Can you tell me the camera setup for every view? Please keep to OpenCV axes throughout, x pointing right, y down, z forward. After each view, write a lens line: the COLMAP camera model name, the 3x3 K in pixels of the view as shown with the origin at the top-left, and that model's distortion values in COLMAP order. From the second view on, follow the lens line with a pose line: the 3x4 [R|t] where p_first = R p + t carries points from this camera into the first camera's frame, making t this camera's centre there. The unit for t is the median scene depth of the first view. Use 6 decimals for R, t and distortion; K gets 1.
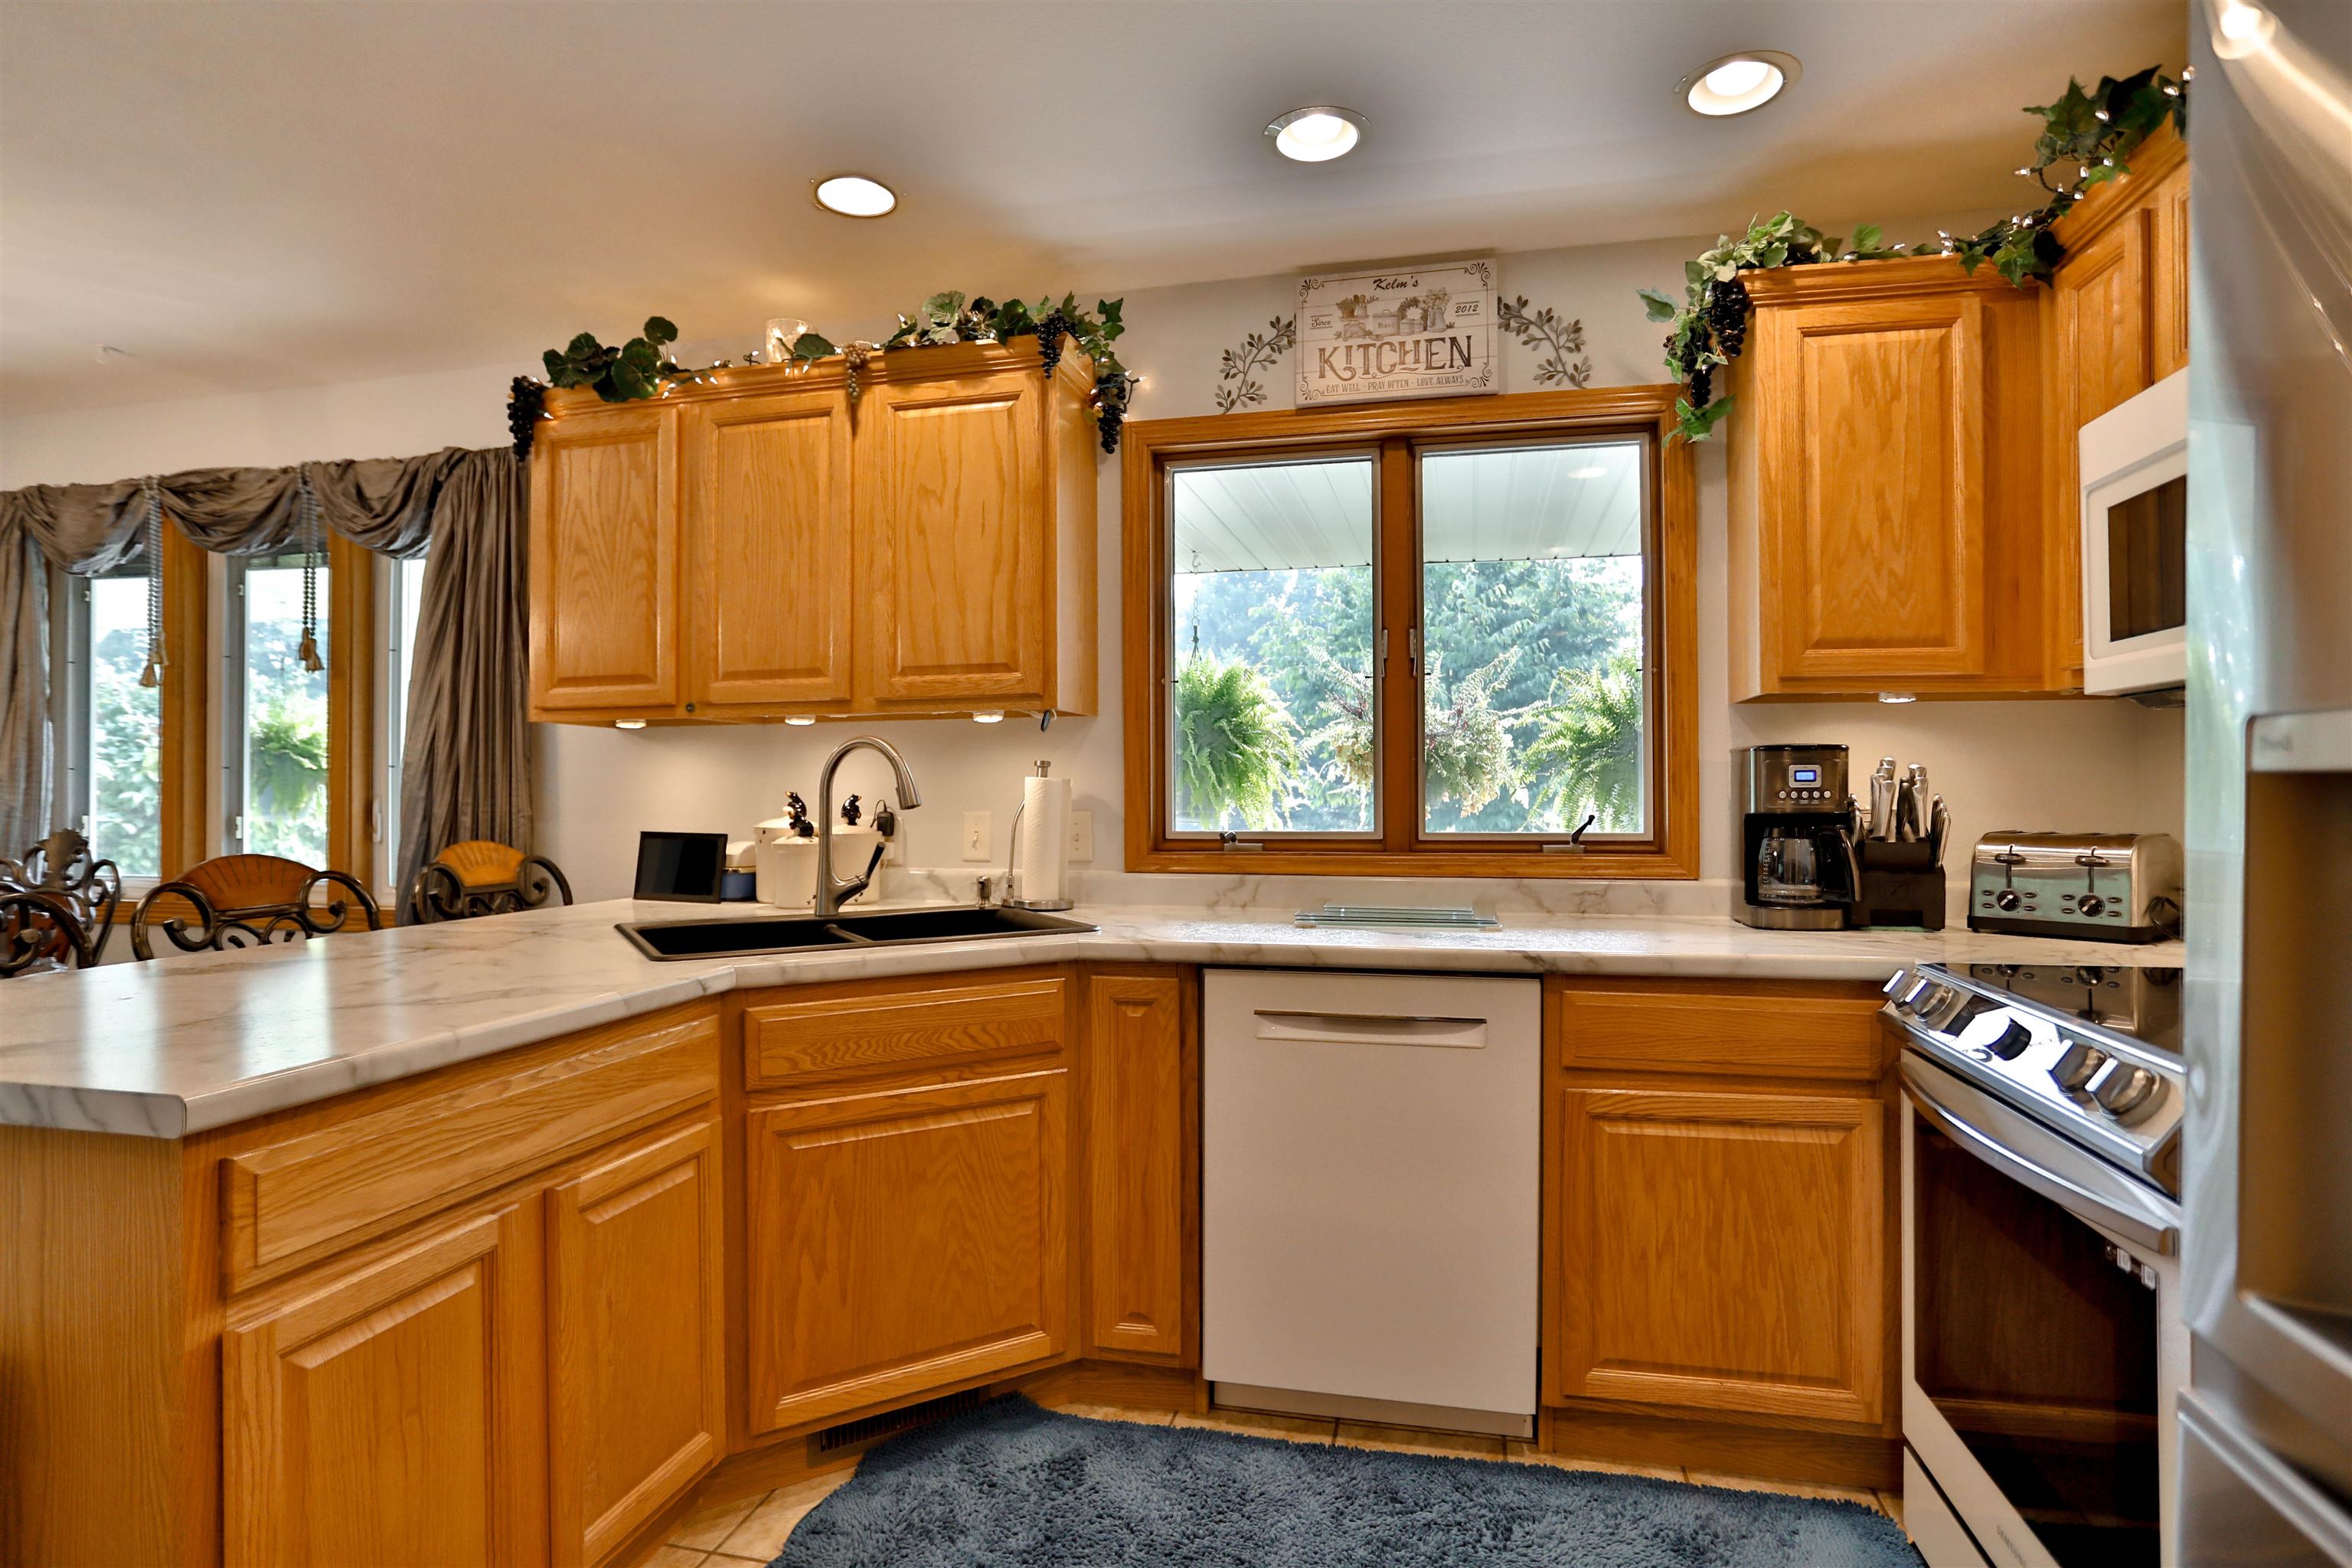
lens RADIAL K [[1182.9, 0, 1171.0], [0, 1182.9, 794.8], [0, 0, 1]] dist [-0.045546, 0.025191]
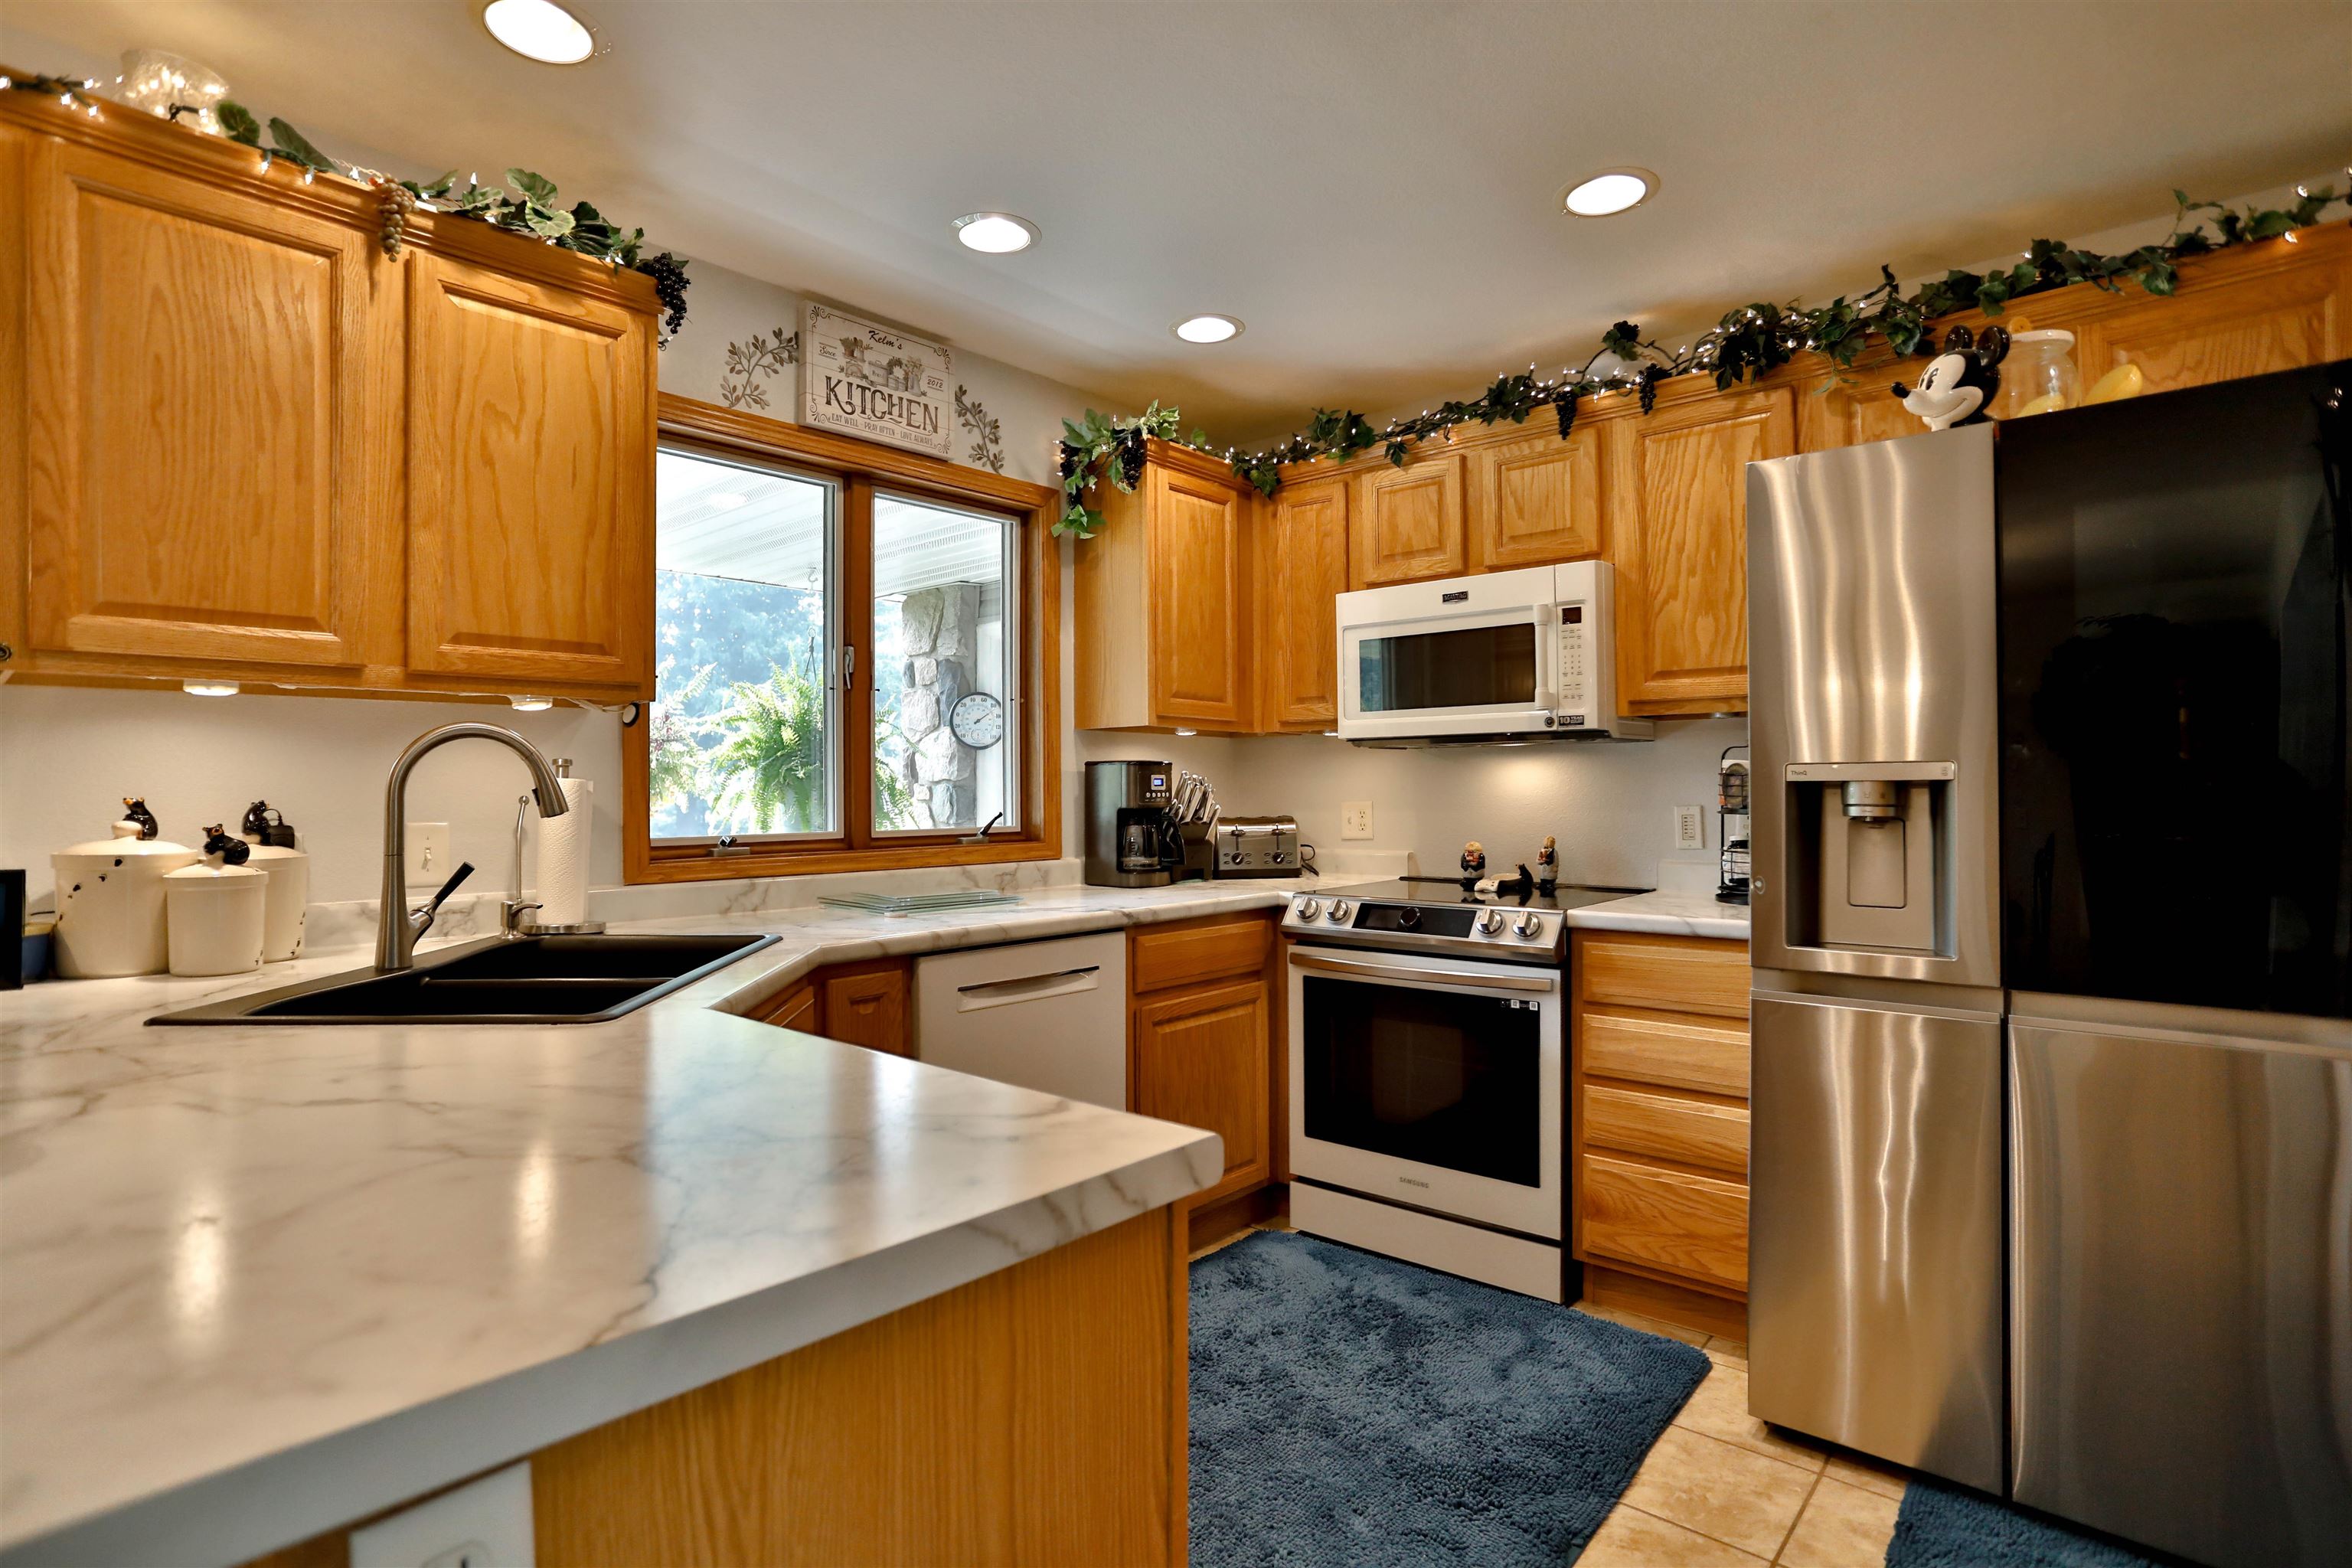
lens RADIAL K [[1182.9, 0, 1155.4], [0, 1182.9, 782.6], [0, 0, 1]] dist [-0.045546, 0.025191]
pose [[0.476923, 0.005489, 0.878928, -0.670366], [0.007398, 0.999920, -0.010259, -0.000300], [-0.878914, 0.011394, 0.476844, 0.244242]]
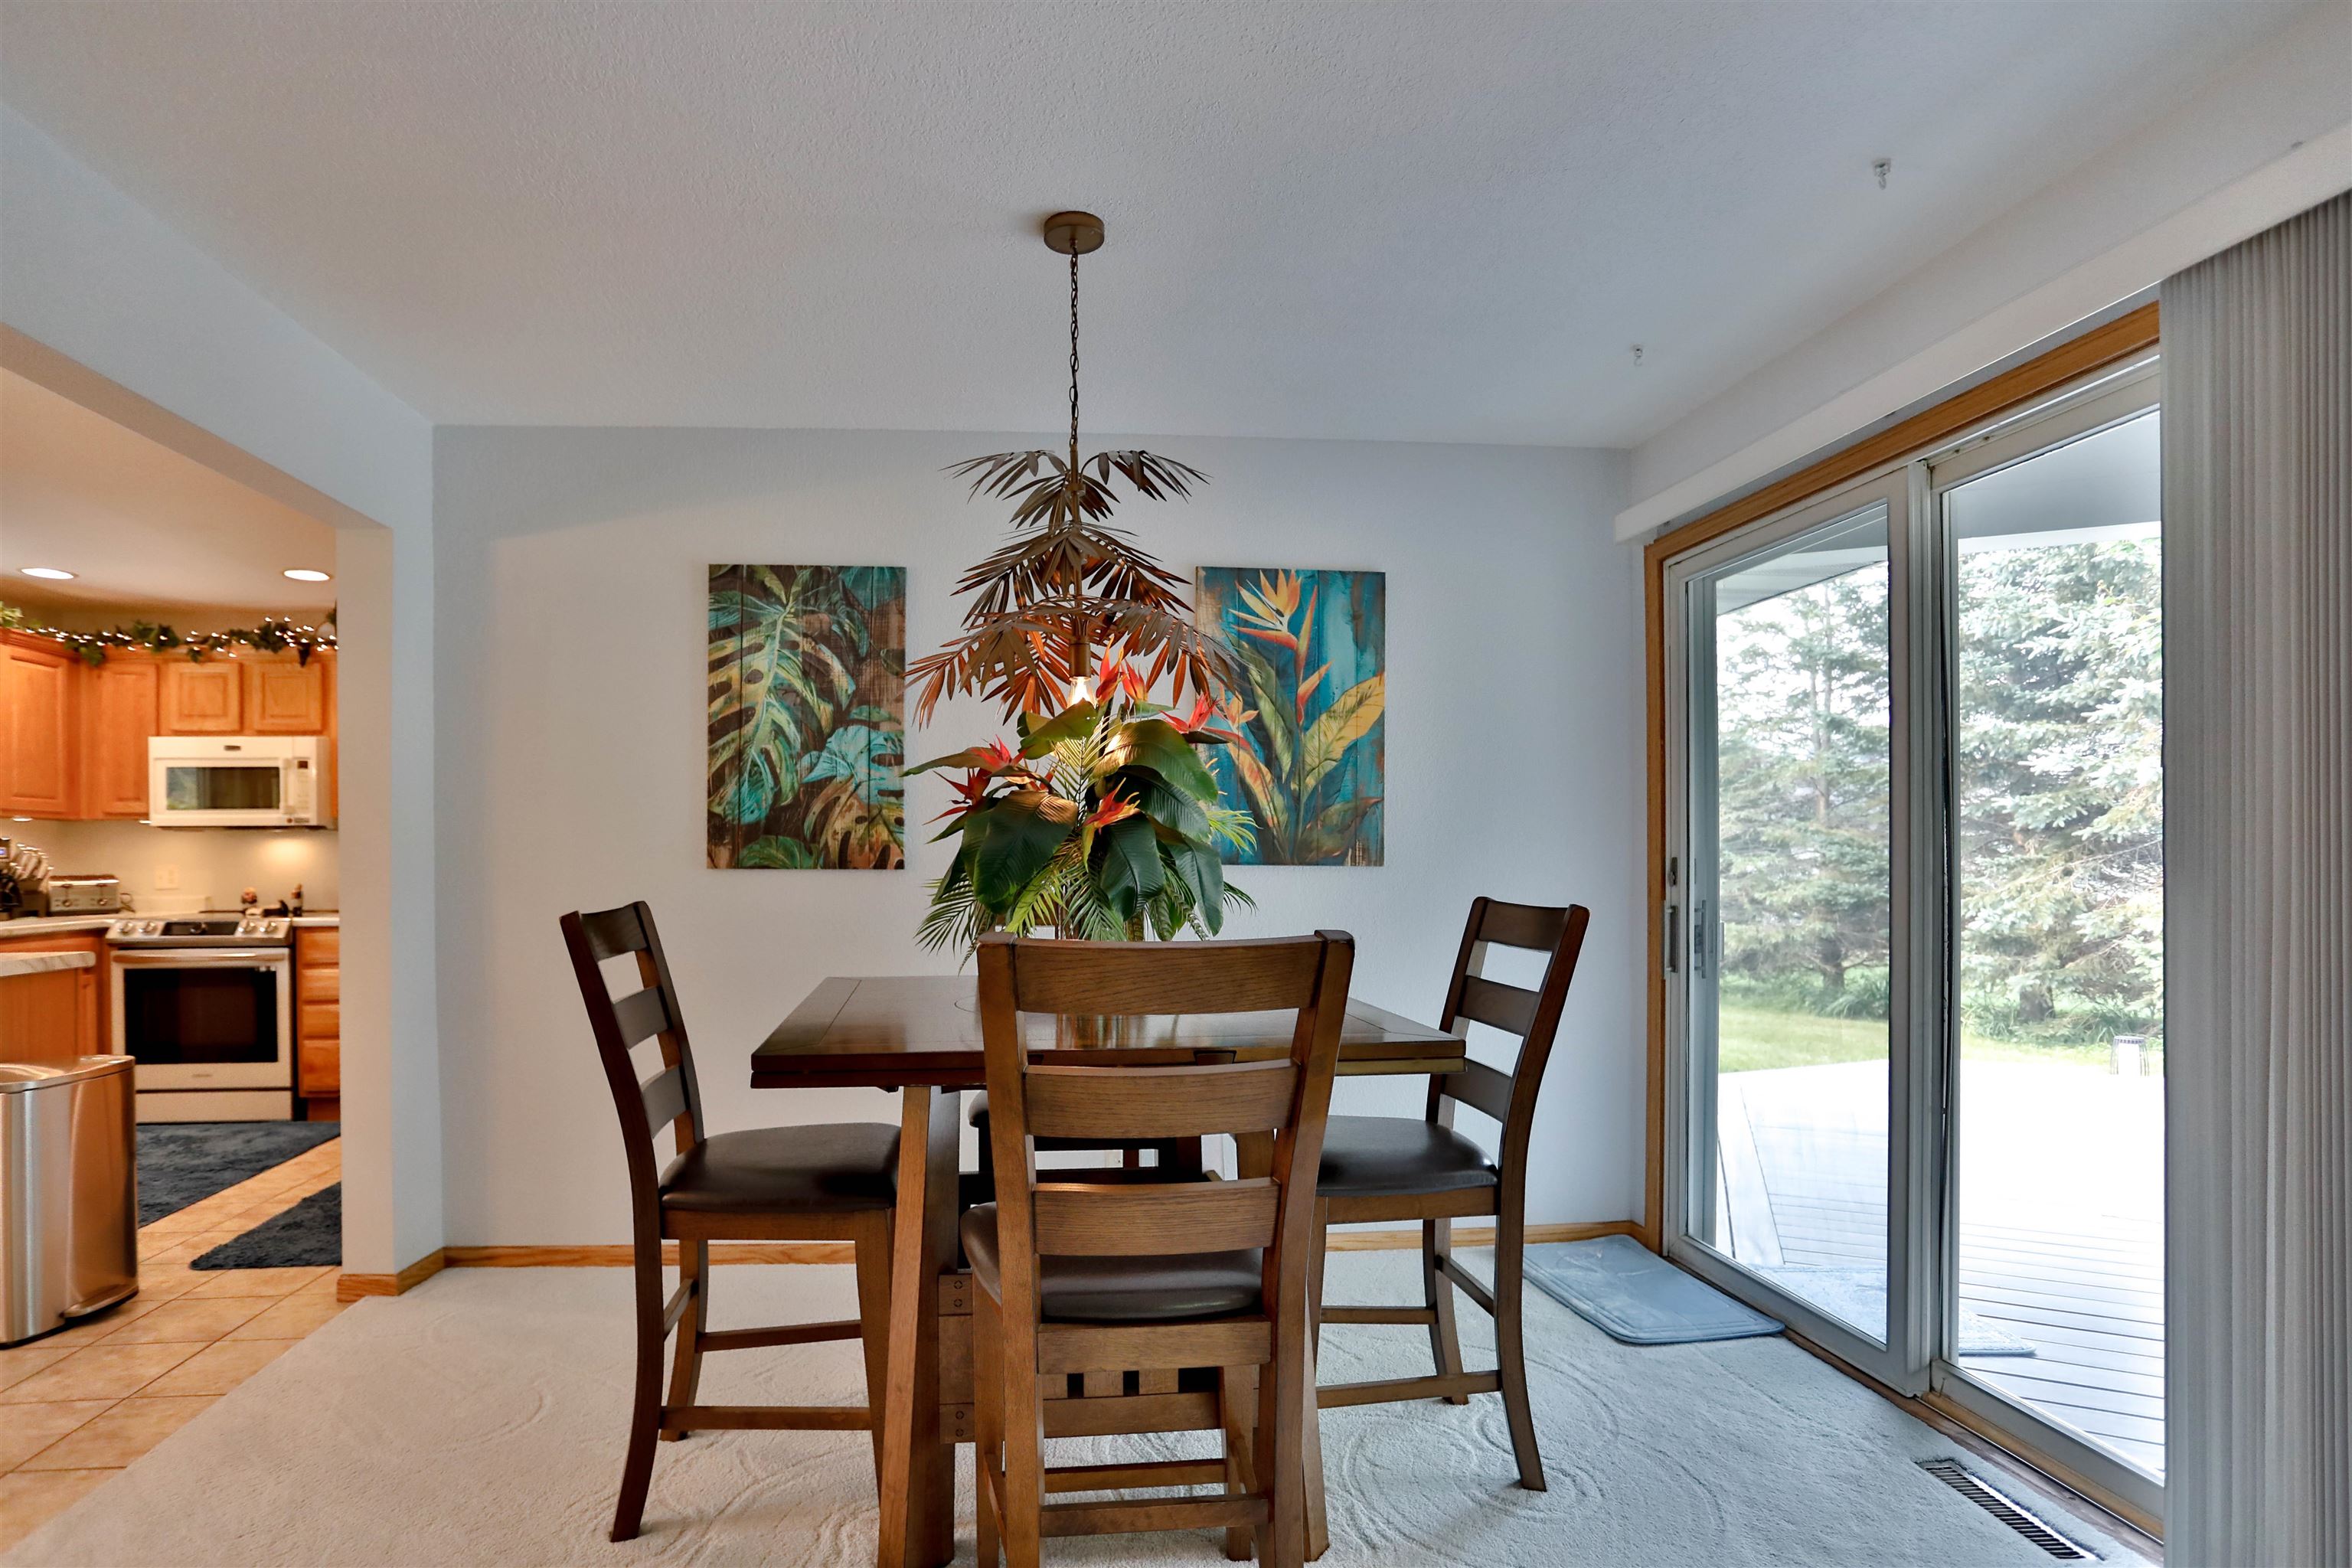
lens RADIAL K [[1182.9, 0, 1087.9], [0, 1182.9, 850.7], [0, 0, 1]] dist [-0.045546, 0.025191]
pose [[-0.315041, 0.002704, 0.949074, -1.907108], [0.009798, 0.999952, 0.000404, 0.000162], [-0.949027, 0.009427, -0.315053, -0.241460]]
